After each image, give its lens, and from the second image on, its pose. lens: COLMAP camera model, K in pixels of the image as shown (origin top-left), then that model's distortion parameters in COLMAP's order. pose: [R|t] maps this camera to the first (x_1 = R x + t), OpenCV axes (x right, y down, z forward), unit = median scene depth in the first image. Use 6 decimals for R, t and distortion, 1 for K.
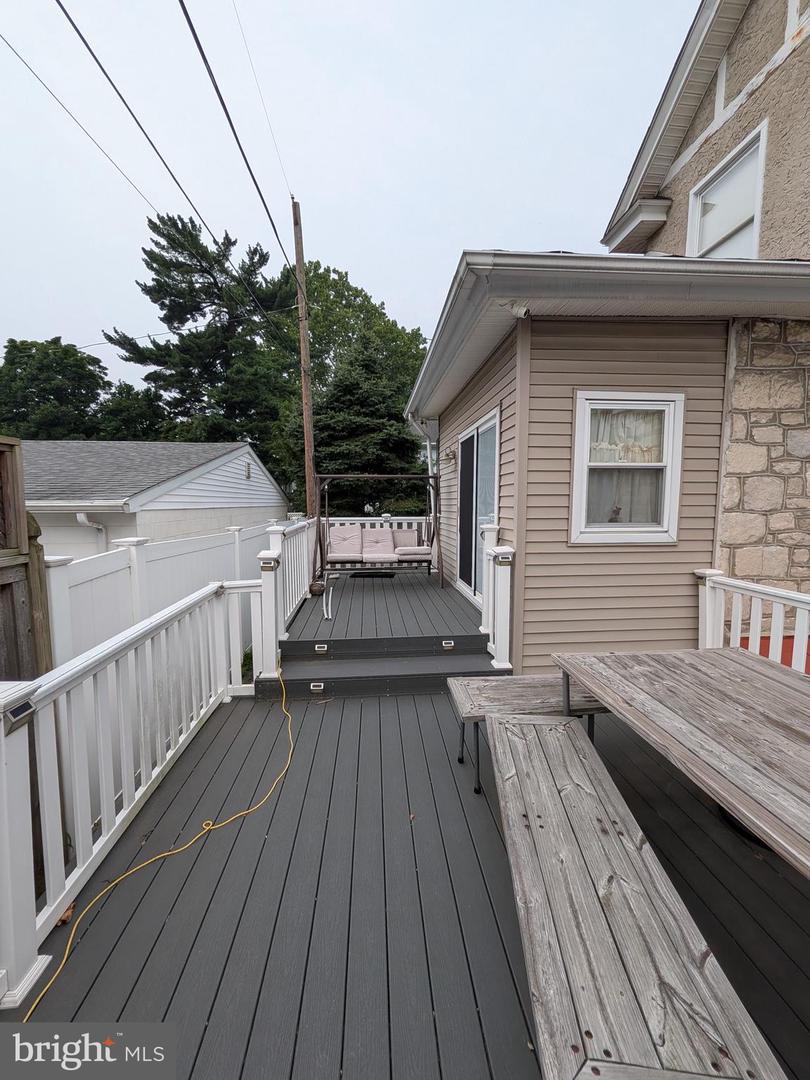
lens RADIAL K [[435.8, 0, 402.3], [0, 435.8, 541.1], [0, 0, 1]] dist [0.003540, 0.000198]
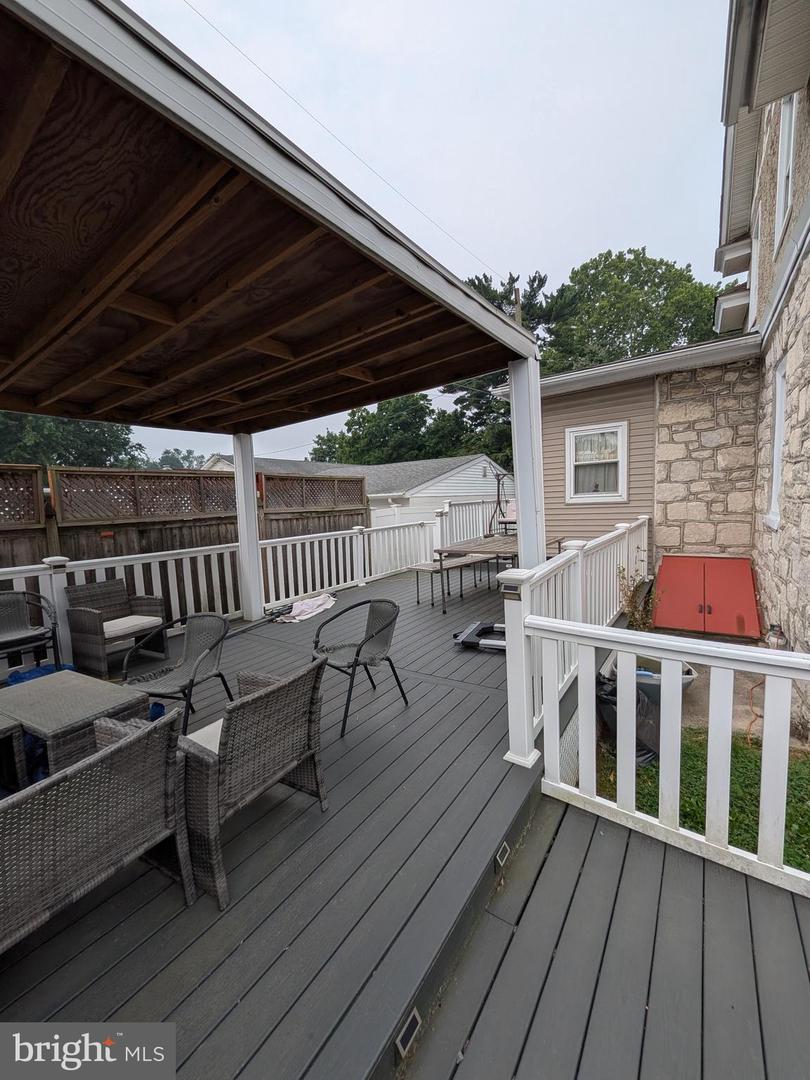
lens RADIAL K [[435.8, 0, 410.4], [0, 435.8, 538.9], [0, 0, 1]] dist [0.003540, 0.000198]
pose [[0.784623, 0.021731, -0.619593, 1.034246], [-0.011574, 0.999725, 0.020407, 0.131748], [0.619866, -0.008841, 0.784658, -0.991474]]
